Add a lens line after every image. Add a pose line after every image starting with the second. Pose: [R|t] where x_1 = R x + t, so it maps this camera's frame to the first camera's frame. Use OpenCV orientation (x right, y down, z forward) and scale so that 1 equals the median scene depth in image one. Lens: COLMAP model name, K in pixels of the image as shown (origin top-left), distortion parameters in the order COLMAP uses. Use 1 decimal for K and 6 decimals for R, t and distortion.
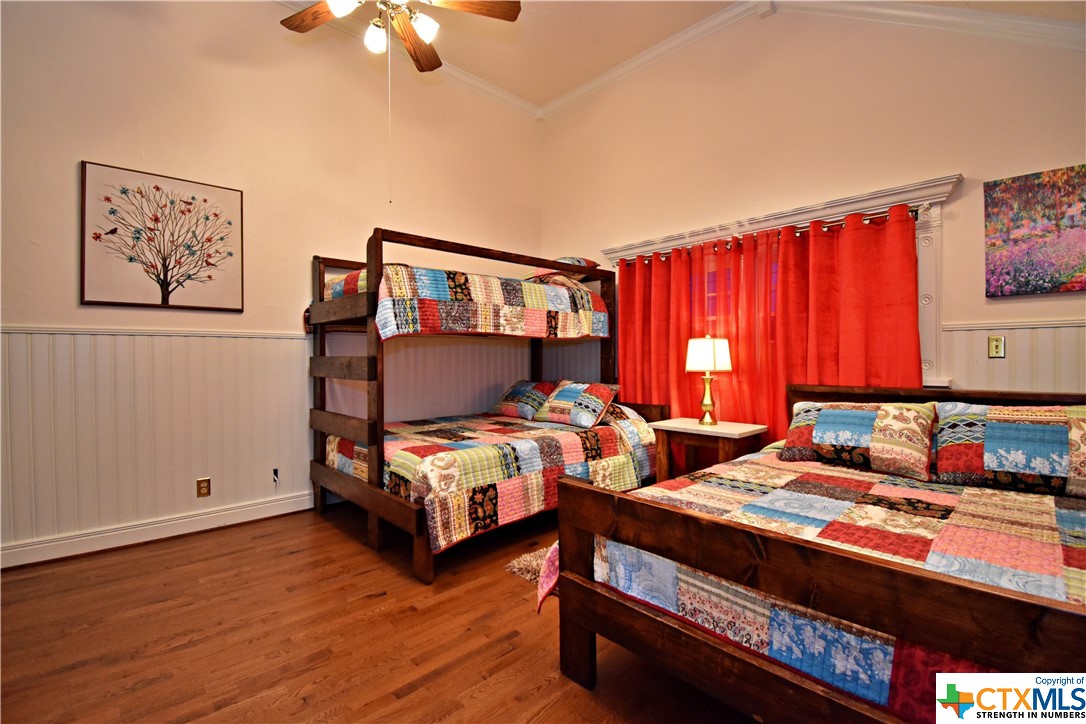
lens RADIAL K [[486.7, 0, 546.2], [0, 486.7, 362.9], [0, 0, 1]] dist [0.016747, -0.025976]
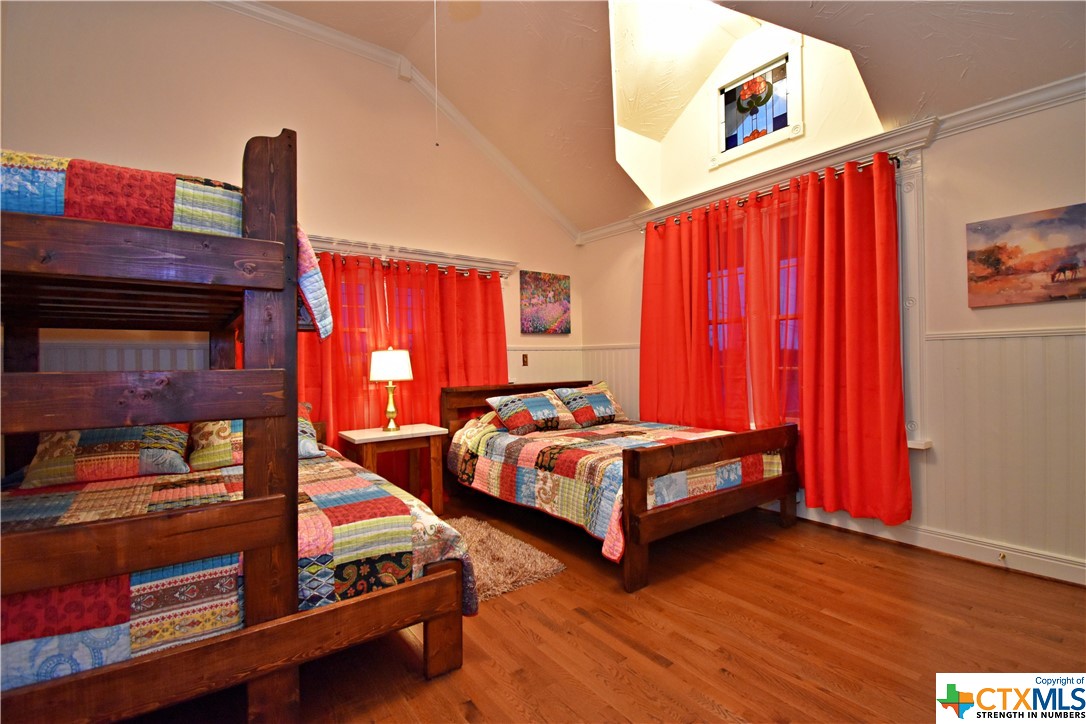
lens RADIAL K [[486.7, 0, 546.2], [0, 486.7, 362.9], [0, 0, 1]] dist [0.016747, -0.025976]
pose [[0.106126, 0.002535, 0.994349, -0.931900], [0.025984, 0.999648, -0.005322, -0.009680], [-0.994013, 0.026402, 0.106023, 0.731923]]
